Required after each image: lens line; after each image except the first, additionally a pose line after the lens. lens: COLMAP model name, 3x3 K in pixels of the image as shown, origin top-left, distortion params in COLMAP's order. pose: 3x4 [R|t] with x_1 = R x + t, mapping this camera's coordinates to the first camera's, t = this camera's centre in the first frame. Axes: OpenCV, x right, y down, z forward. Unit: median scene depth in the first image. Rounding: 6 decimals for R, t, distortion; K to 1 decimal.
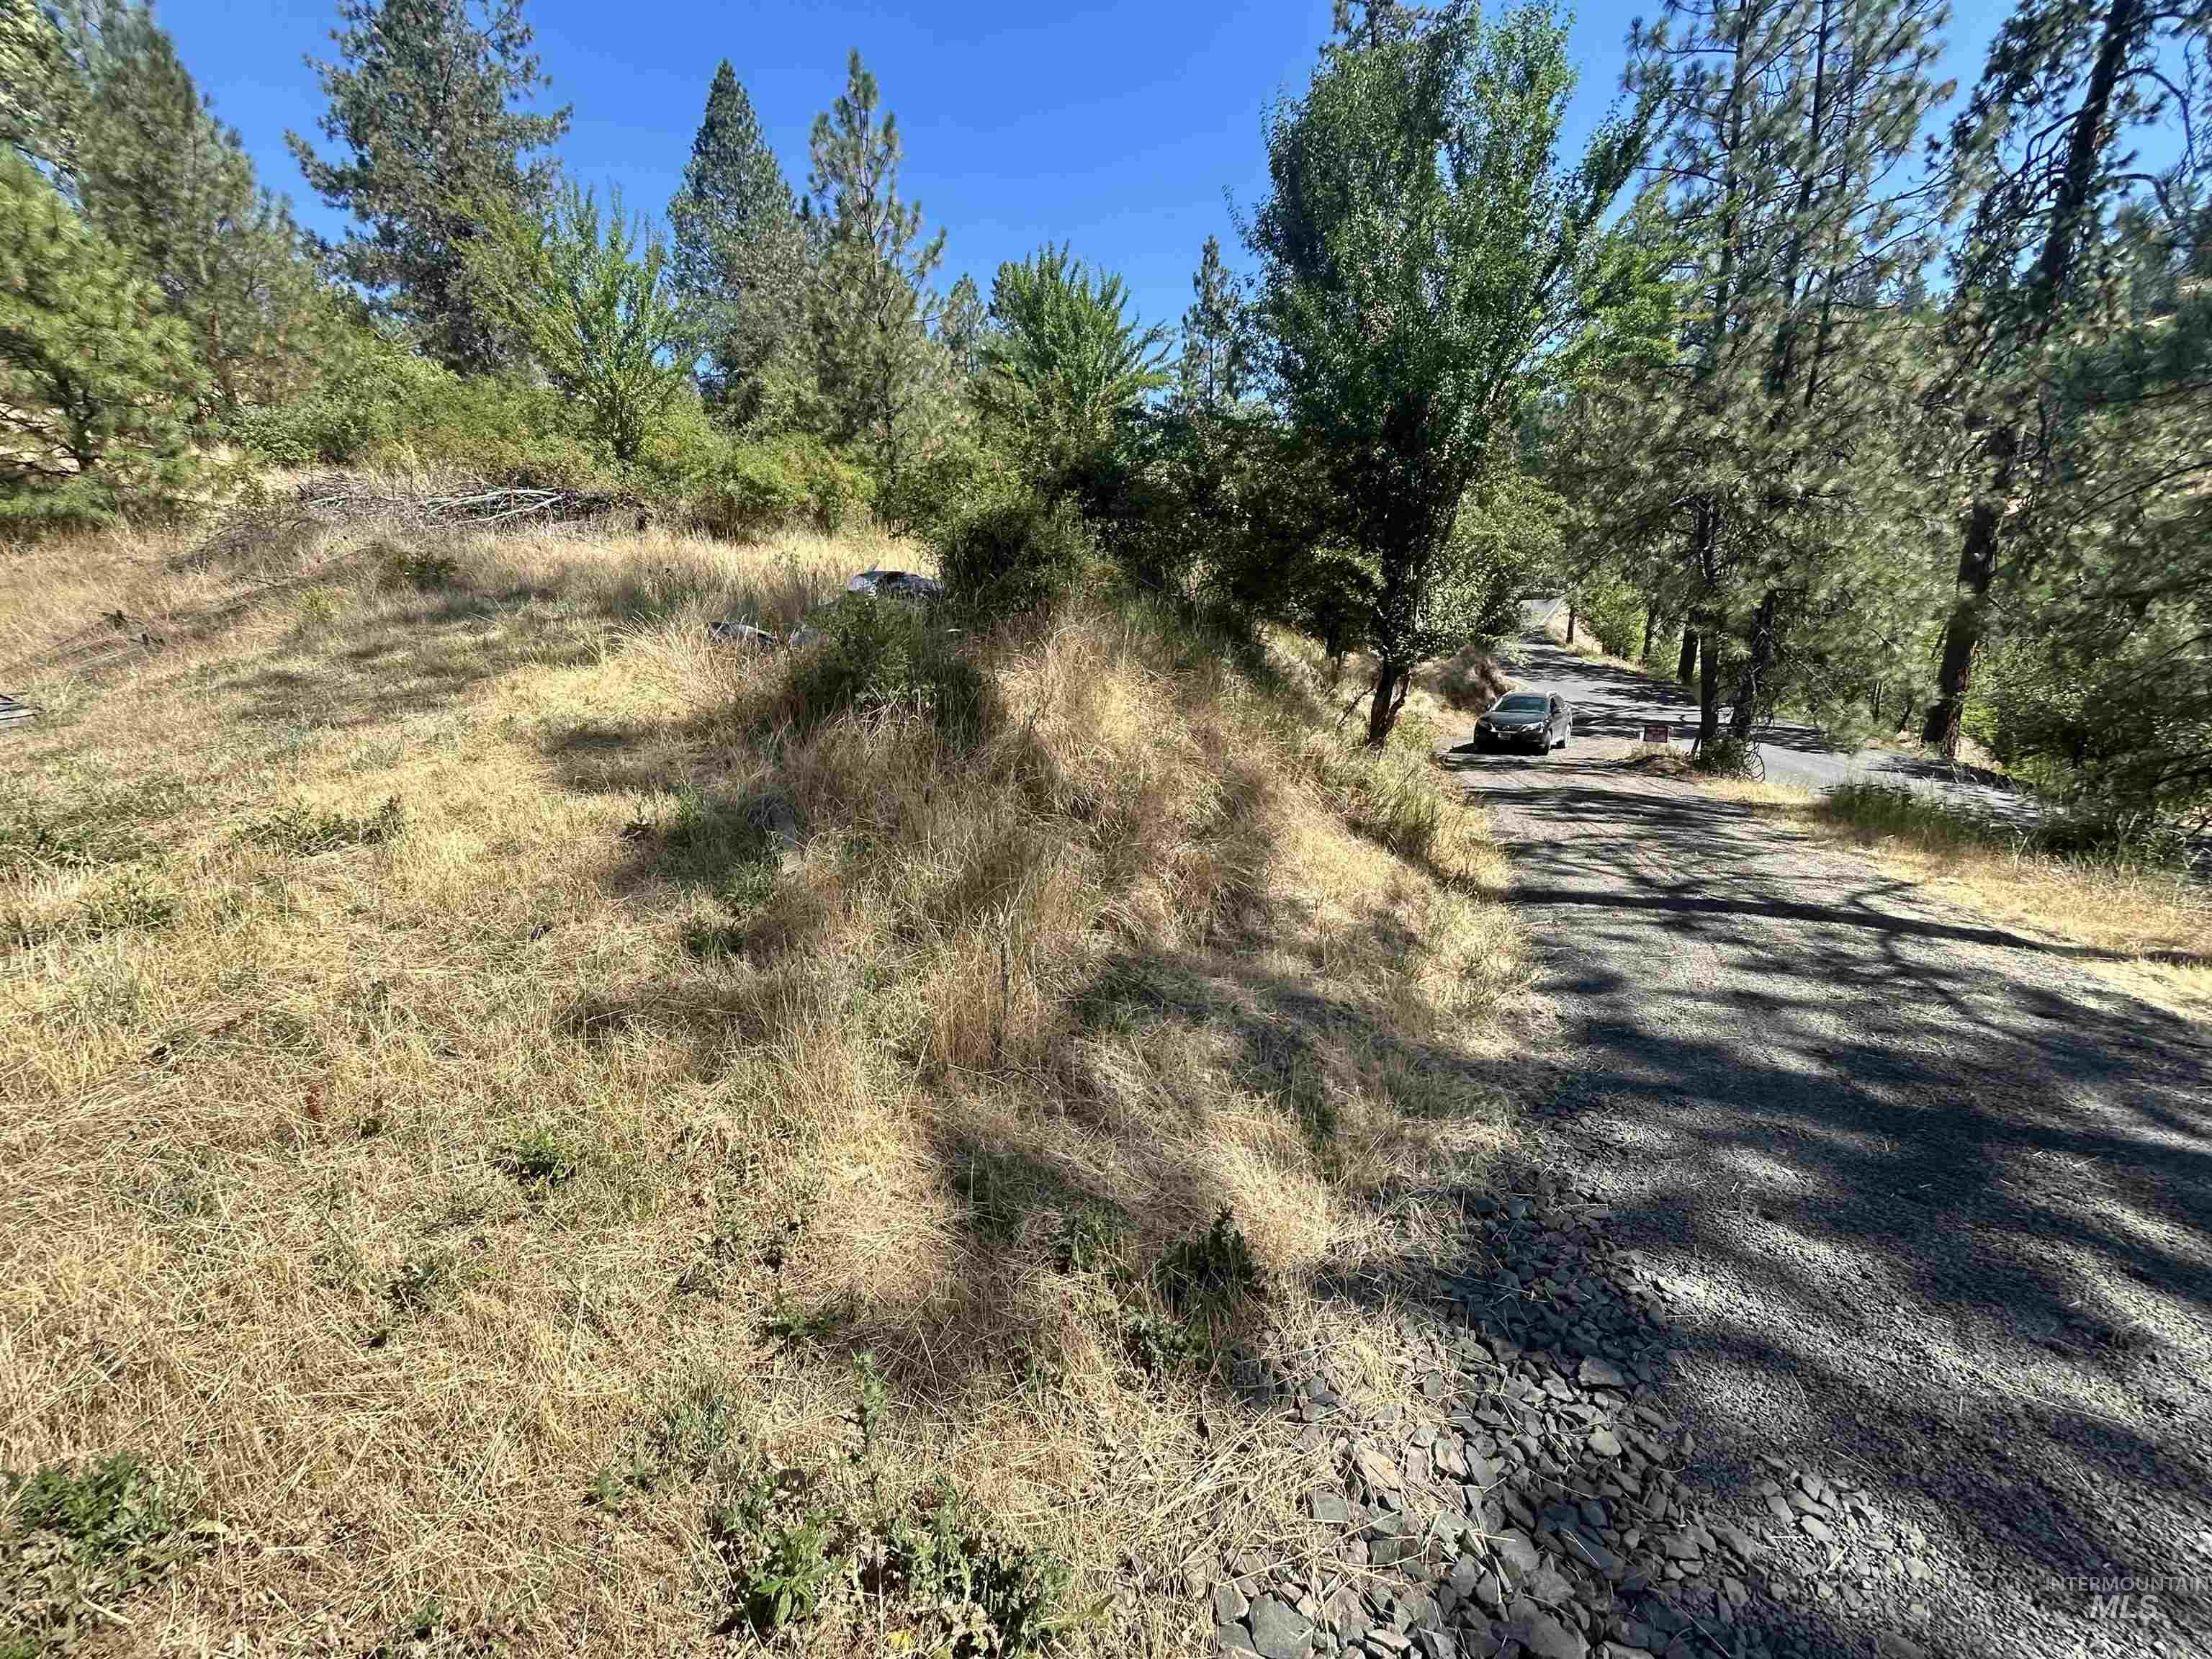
lens RADIAL K [[894.8, 0, 1105.9], [0, 894.8, 829.2], [0, 0, 1]] dist [-0.000910, 0.001780]
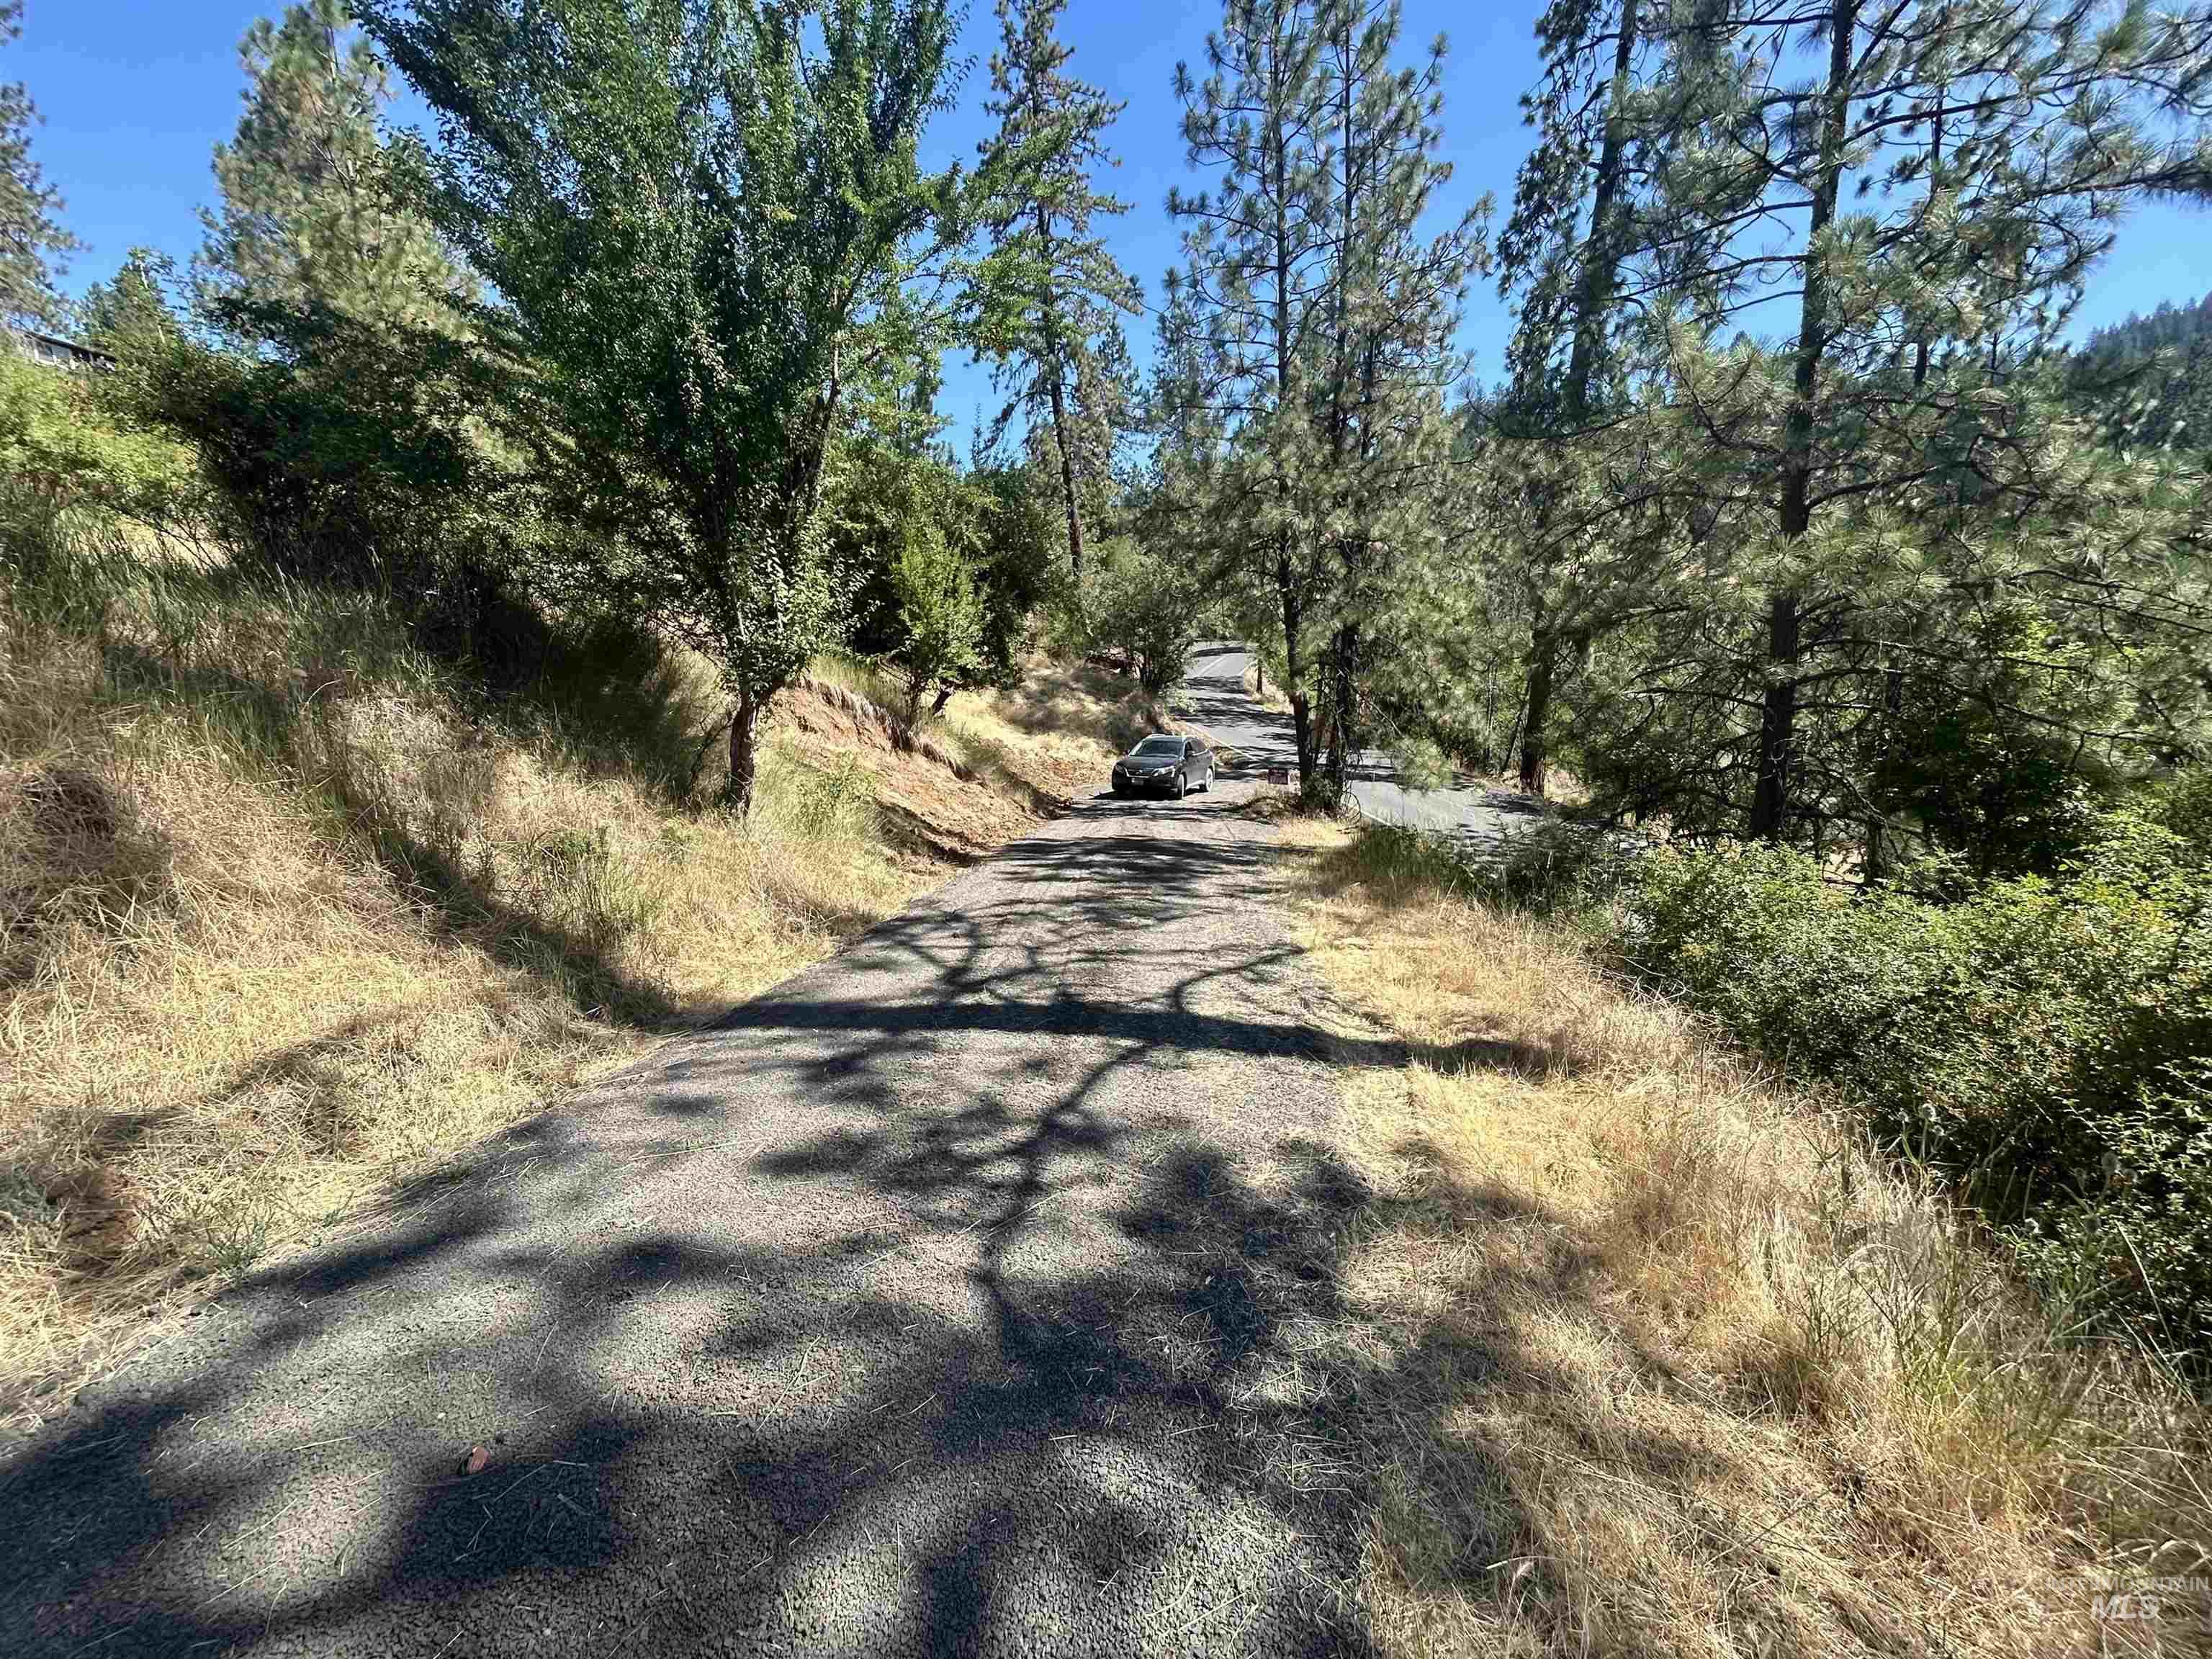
lens RADIAL K [[894.8, 0, 1098.2], [0, 894.8, 830.4], [0, 0, 1]] dist [-0.000910, 0.001780]
pose [[0.968624, -0.031178, 0.246569, 0.166446], [0.044439, 0.997839, -0.048400, -0.005849], [-0.244527, 0.057839, 0.967916, 0.077386]]
